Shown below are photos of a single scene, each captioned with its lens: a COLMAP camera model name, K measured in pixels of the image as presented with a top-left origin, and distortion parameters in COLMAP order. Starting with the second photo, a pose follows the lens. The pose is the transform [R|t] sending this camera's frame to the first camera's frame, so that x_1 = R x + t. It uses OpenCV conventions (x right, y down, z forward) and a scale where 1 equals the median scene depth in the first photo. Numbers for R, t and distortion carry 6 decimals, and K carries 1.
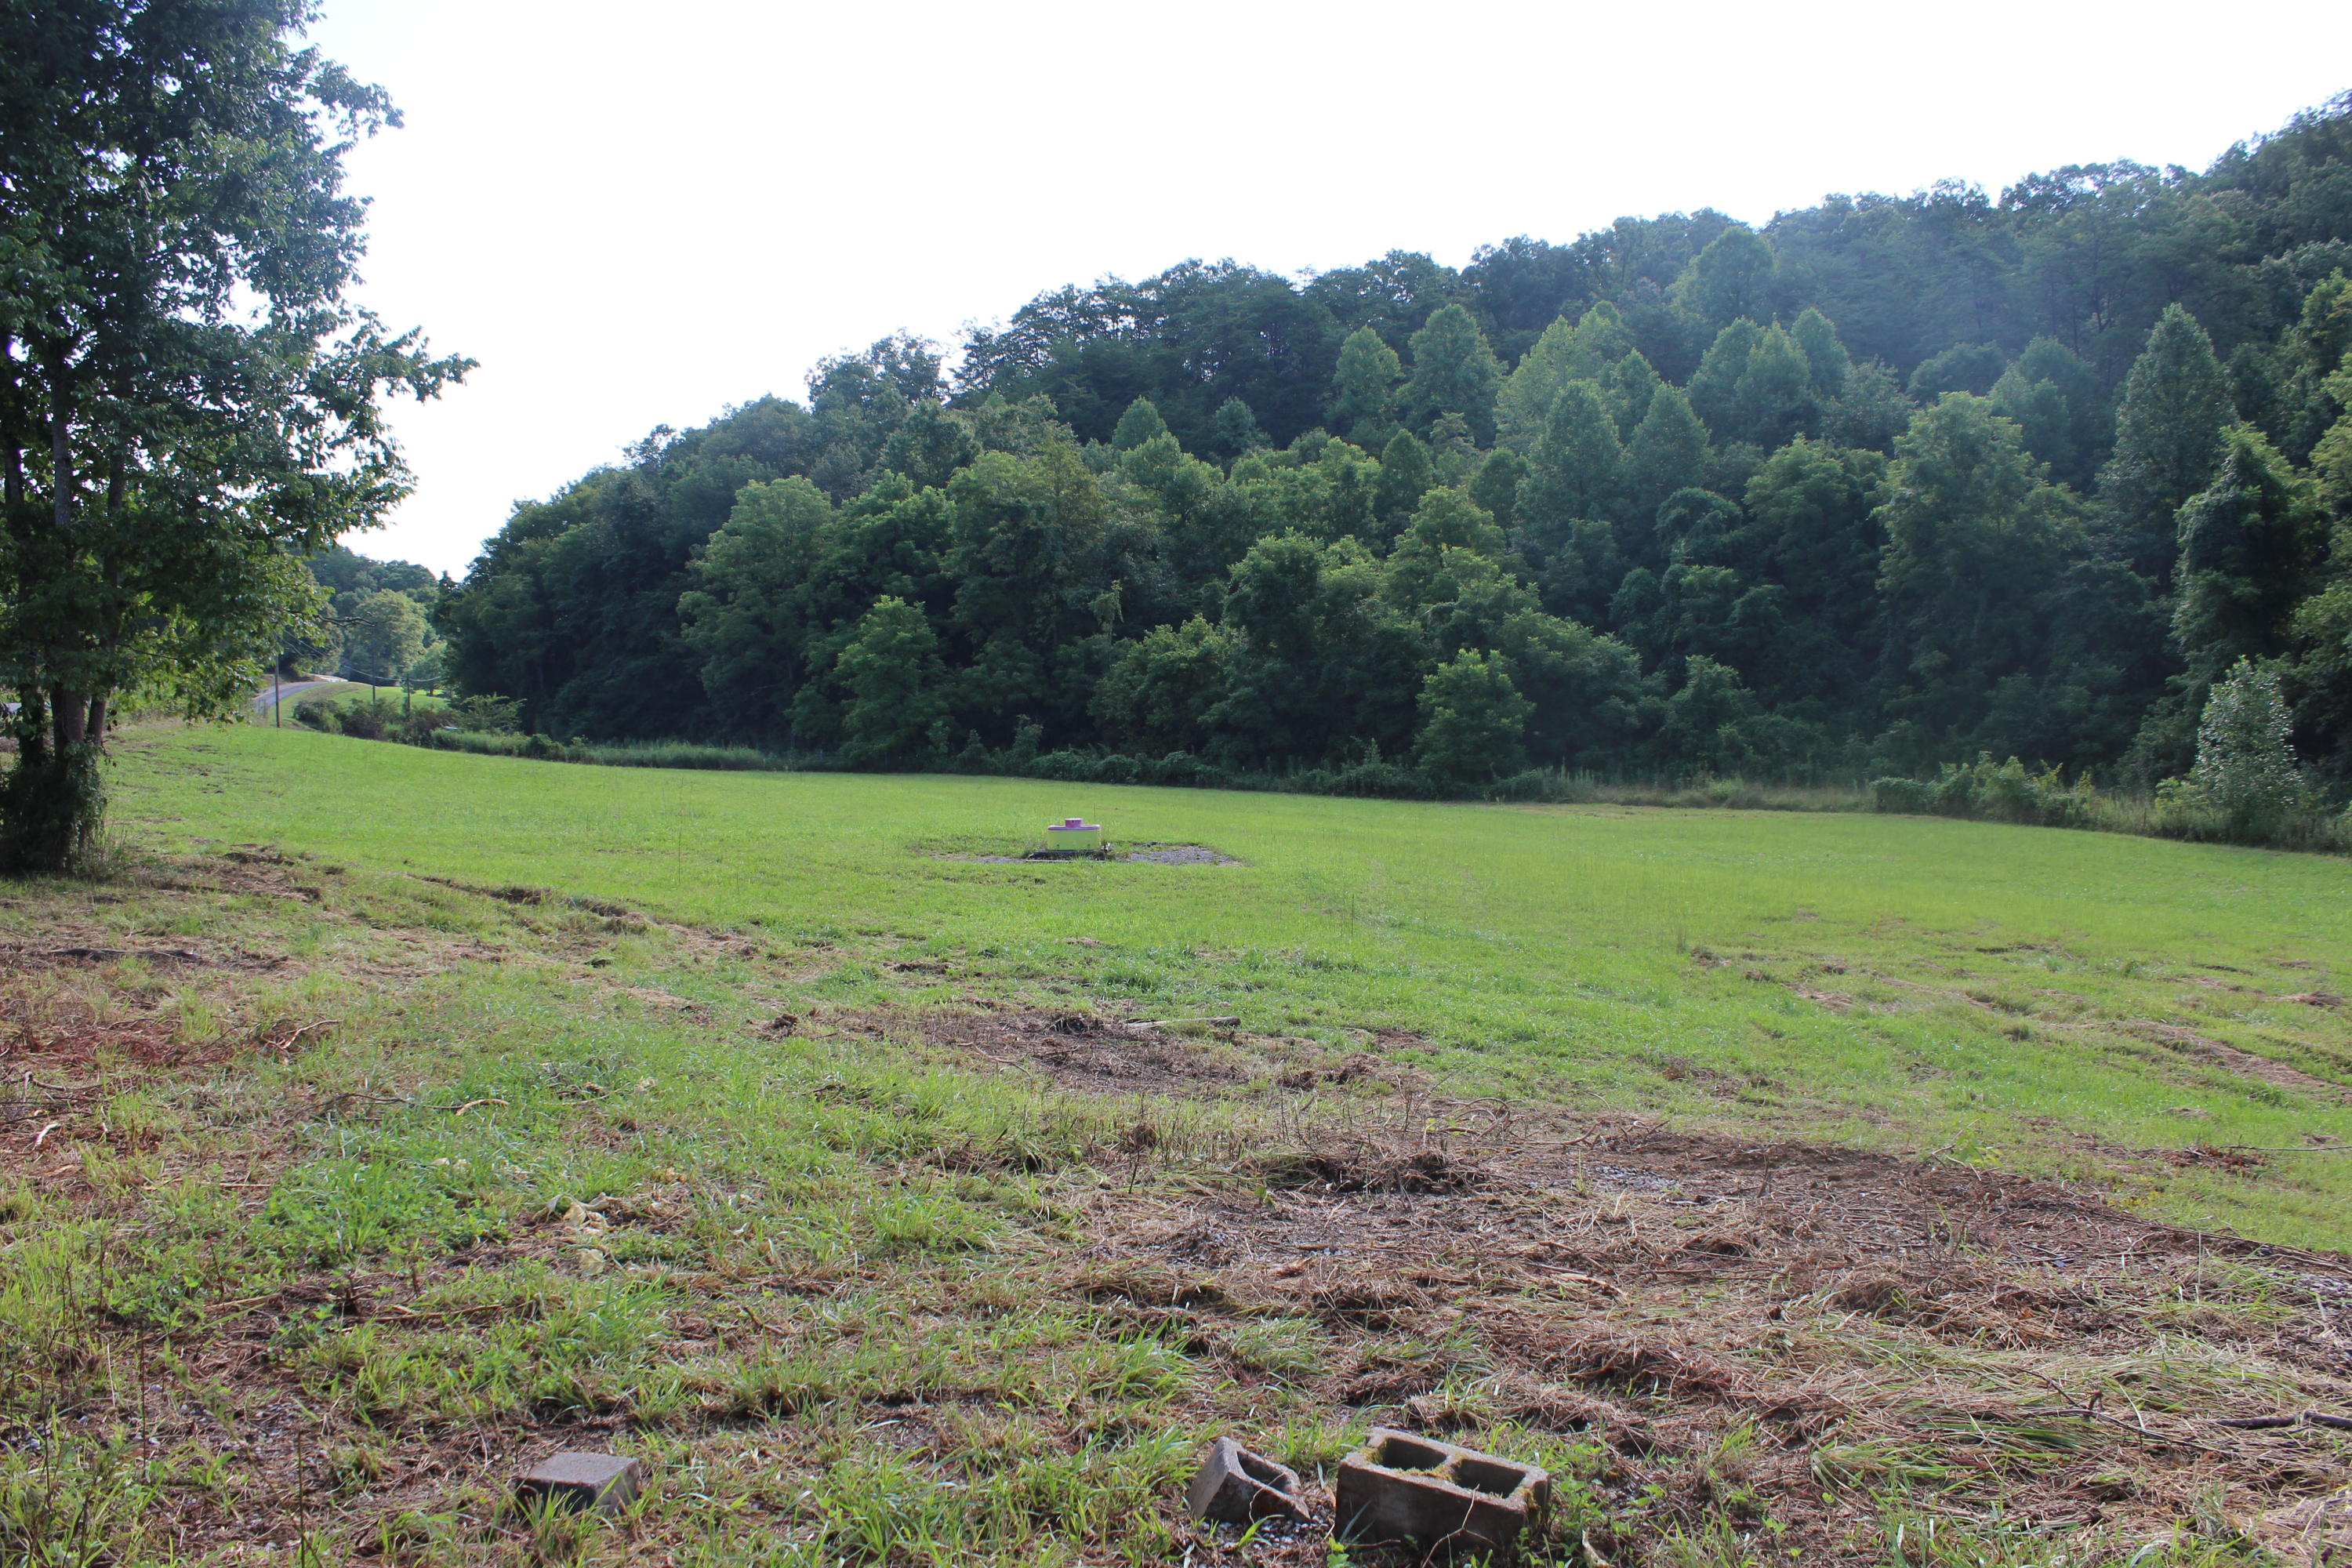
lens RADIAL K [[1949.2, 0, 1196.7], [0, 1949.2, 792.3], [0, 0, 1]] dist [-0.161036, 0.140588]
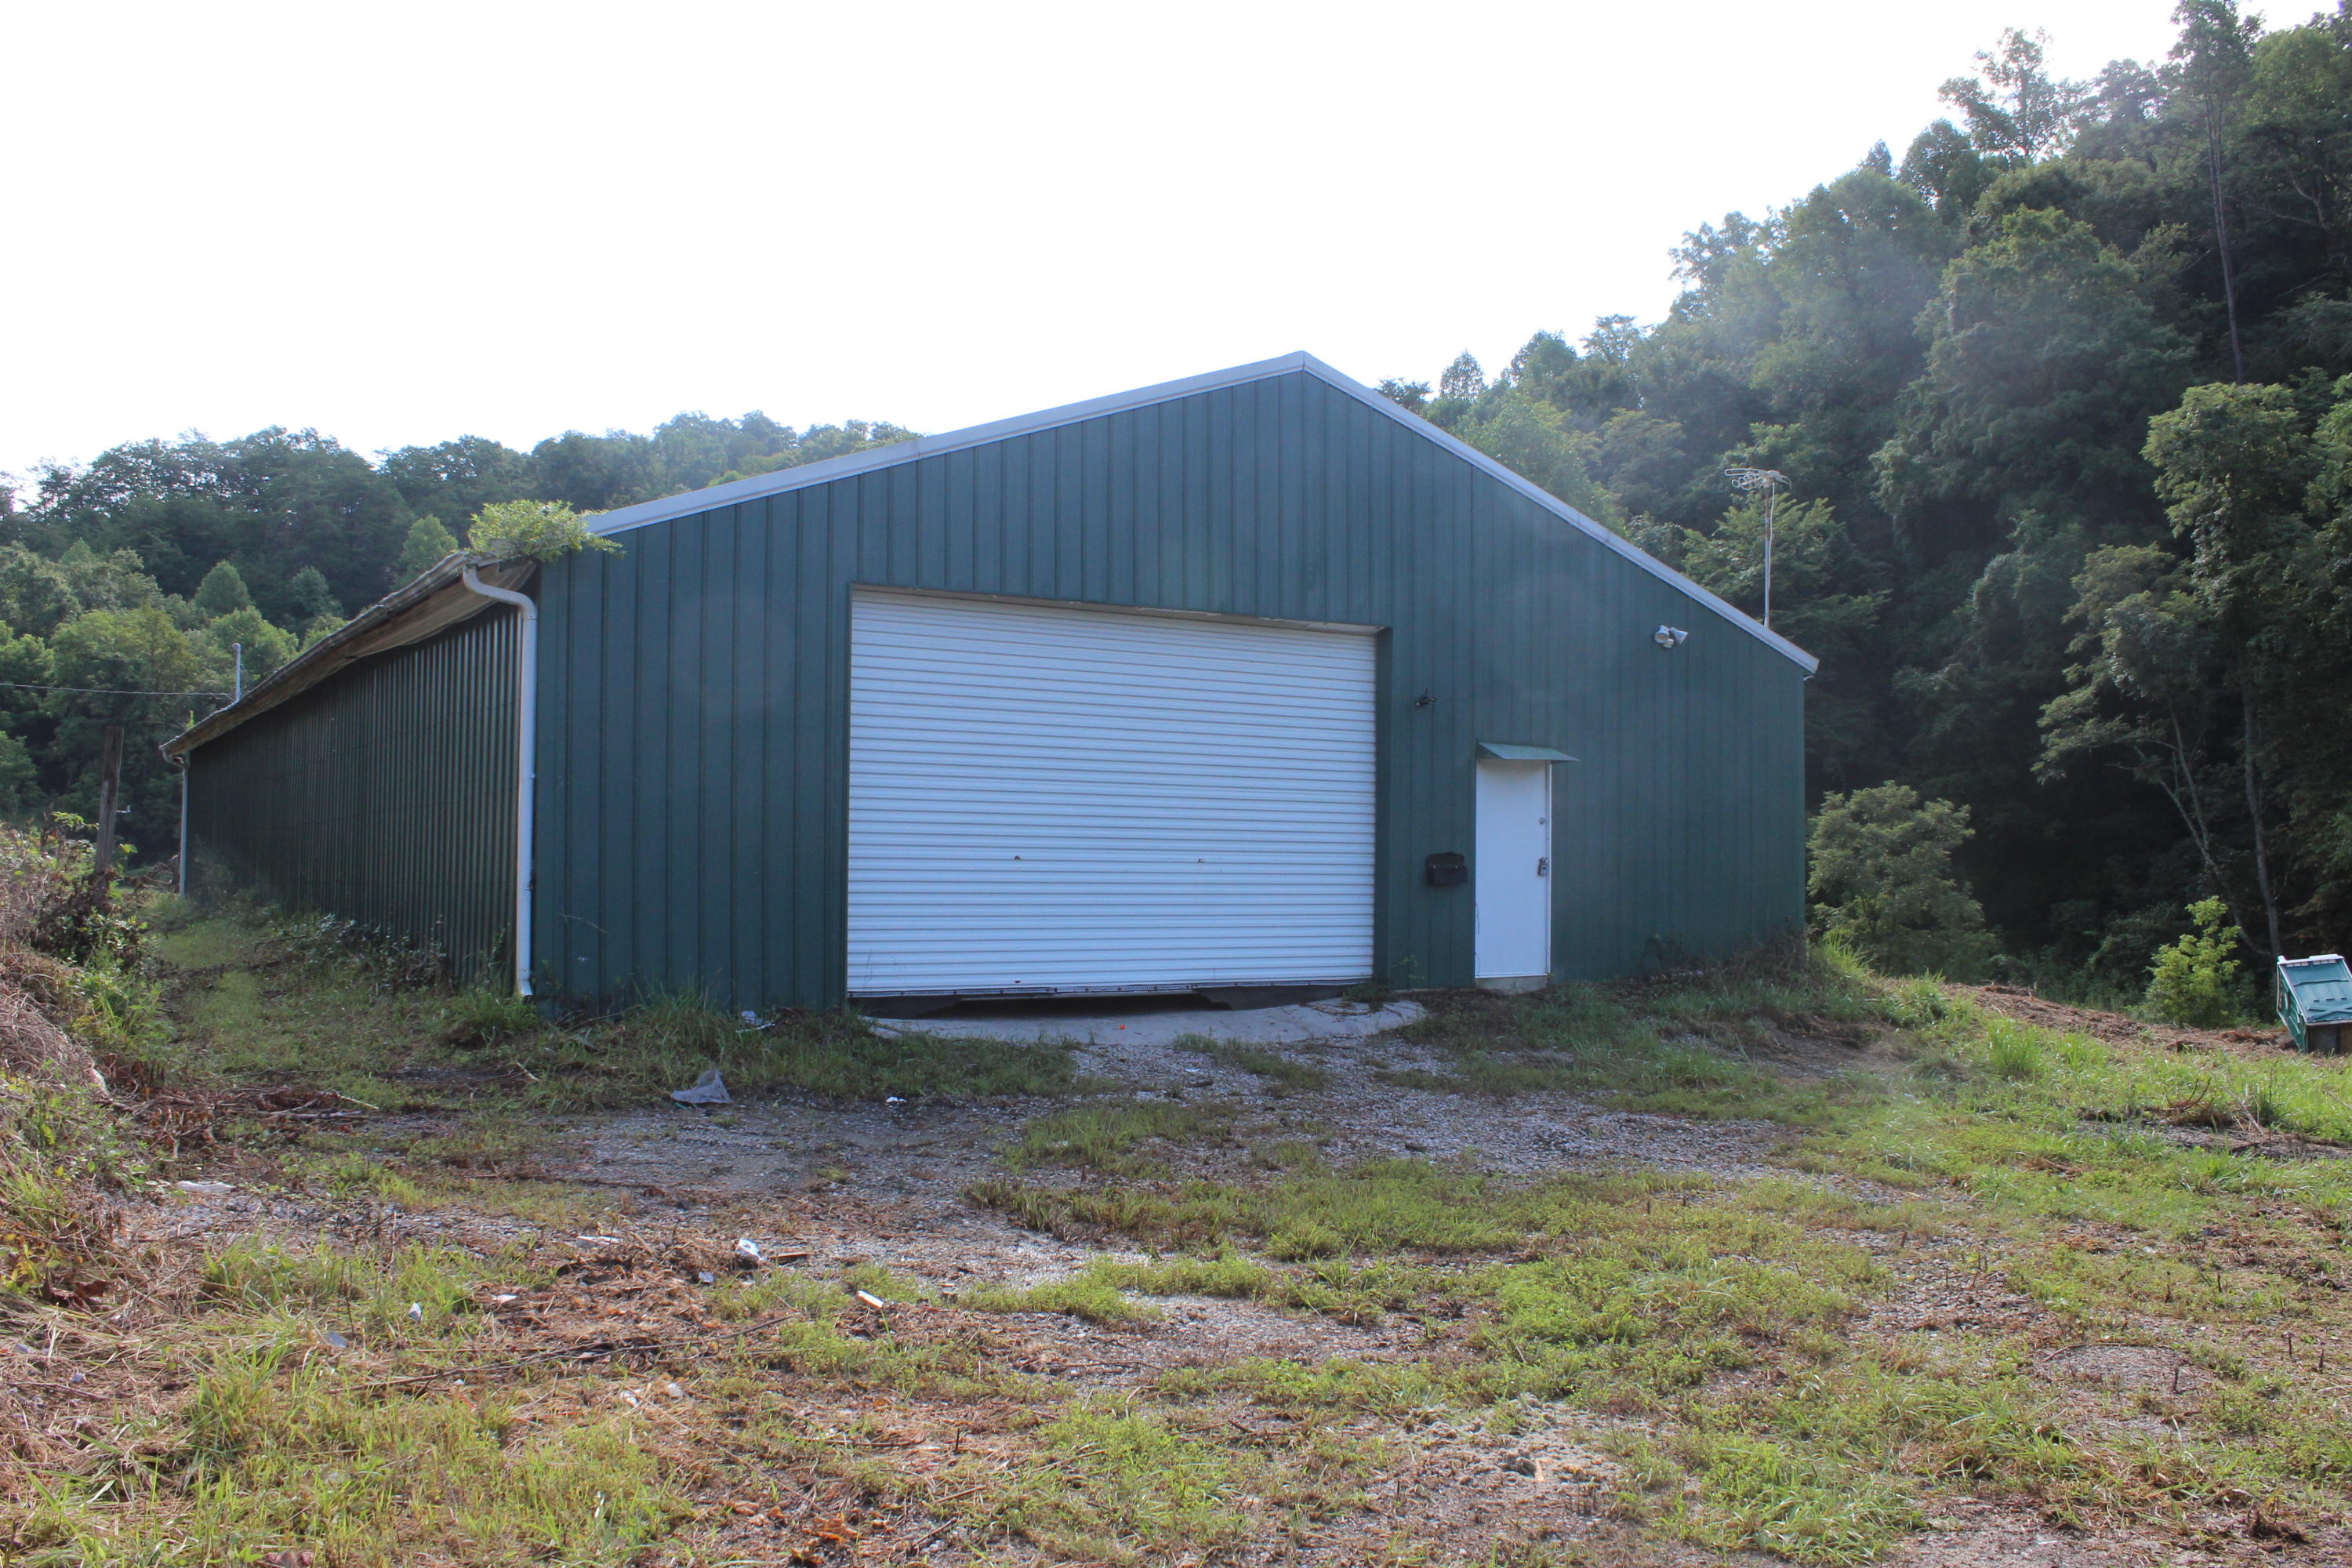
lens RADIAL K [[1949.2, 0, 1180.4], [0, 1949.2, 788.6], [0, 0, 1]] dist [-0.161036, 0.140588]
pose [[0.896528, 0.040868, 0.441098, -0.009294], [-0.007590, 0.997006, -0.076947, 0.012923], [-0.442922, 0.065637, 0.894154, -0.272479]]
